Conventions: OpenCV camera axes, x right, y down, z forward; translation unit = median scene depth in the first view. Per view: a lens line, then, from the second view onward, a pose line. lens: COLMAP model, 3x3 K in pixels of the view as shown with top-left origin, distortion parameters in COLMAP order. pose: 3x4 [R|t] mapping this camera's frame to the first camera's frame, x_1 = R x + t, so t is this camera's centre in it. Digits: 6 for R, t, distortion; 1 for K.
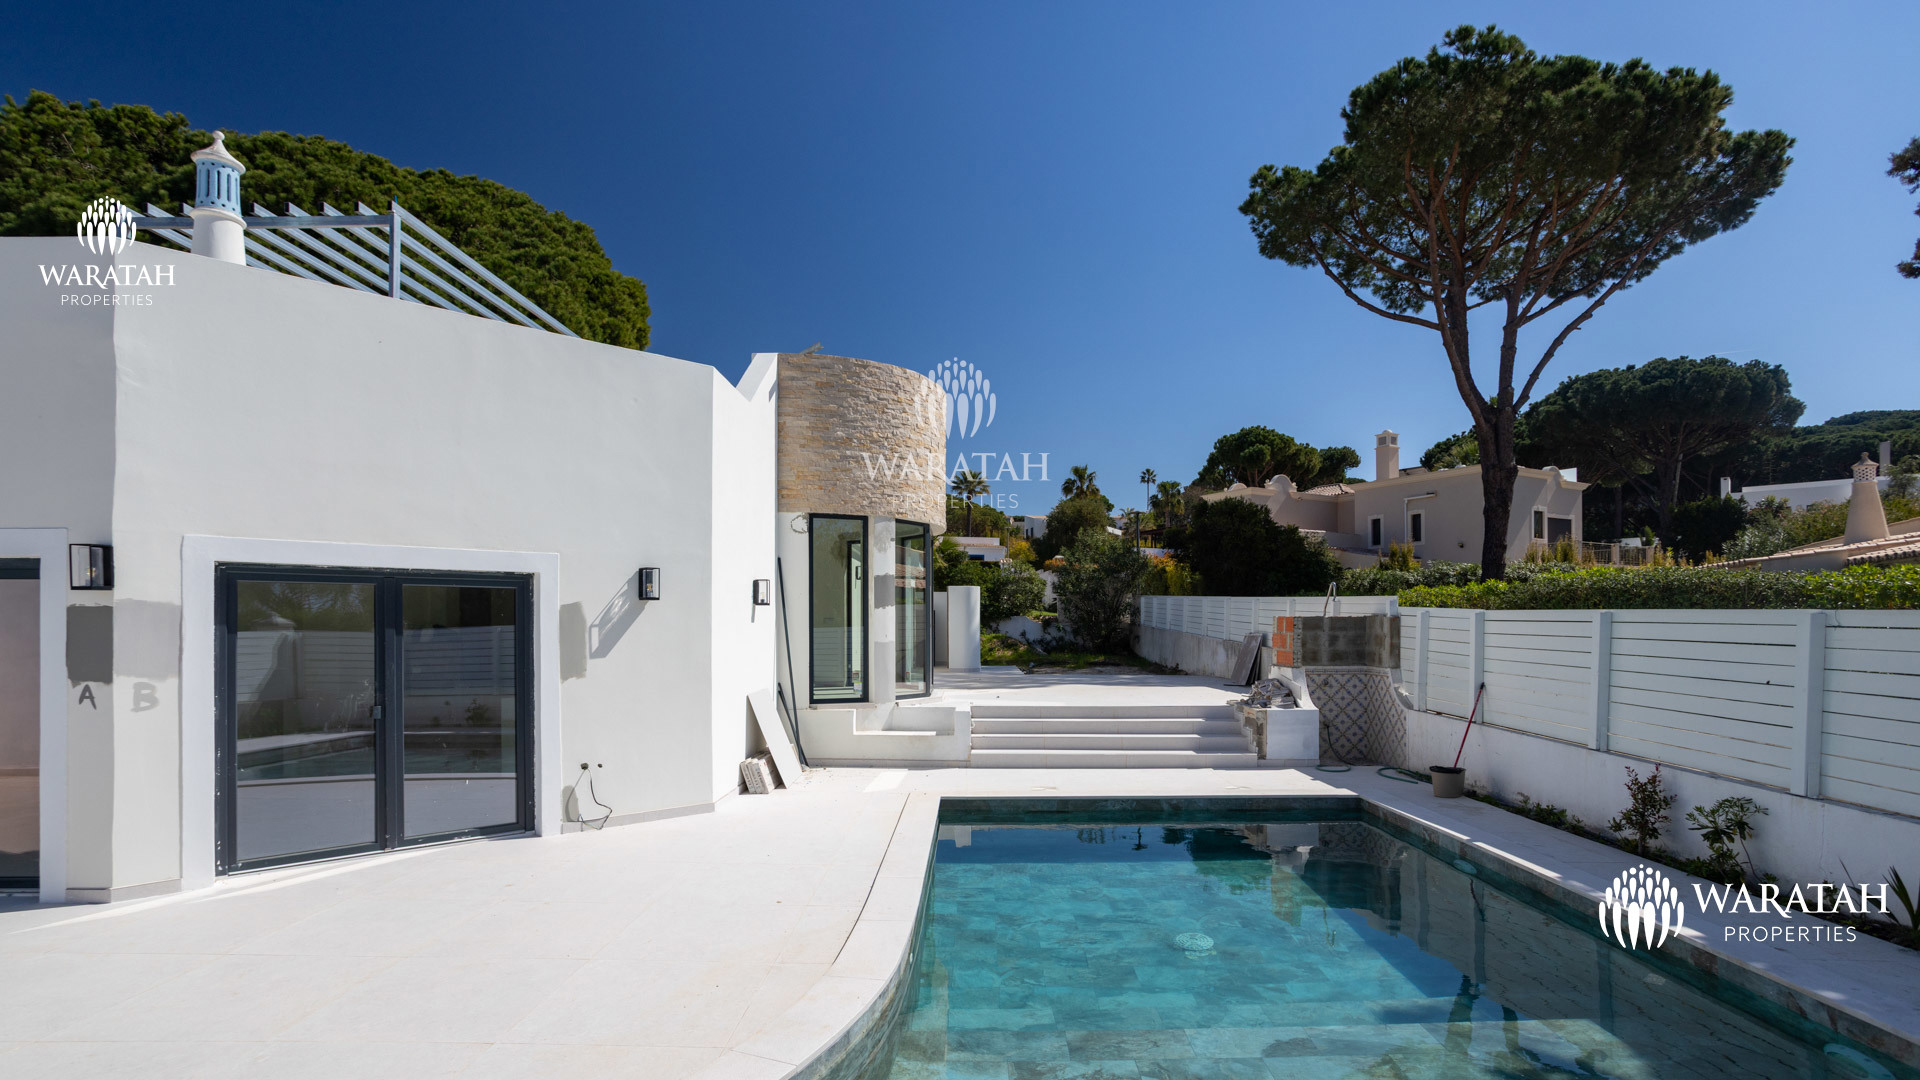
lens RADIAL K [[924.4, 0, 959.5], [0, 924.4, 613.1], [0, 0, 1]] dist [-0.048616, 0.043835]
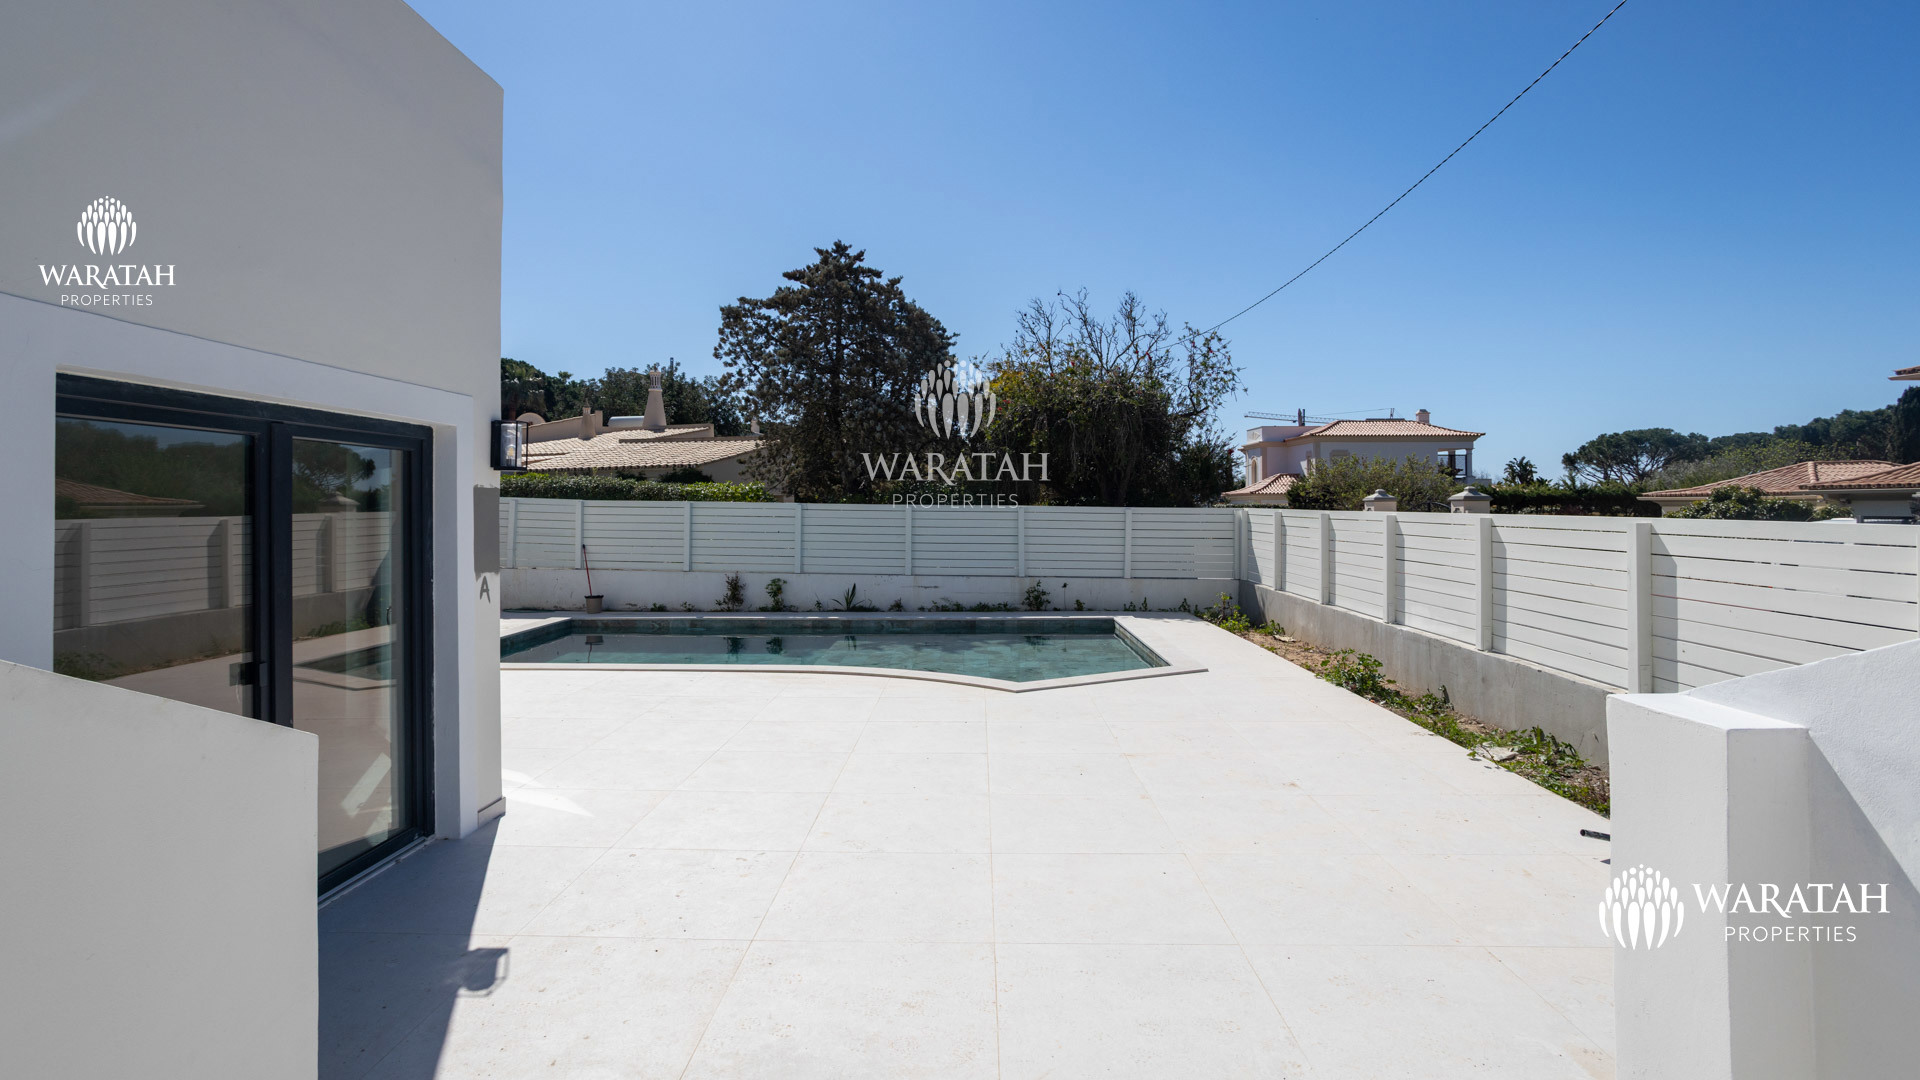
lens RADIAL K [[914.2, 0, 956.7], [0, 914.2, 503.4], [0, 0, 1]] dist [-0.049512, 0.023111]
pose [[0.022715, 0.004930, 0.999730, -1.617435], [0.004720, 0.999976, -0.005039, 0.011487], [-0.999731, 0.004833, 0.022691, 0.456246]]
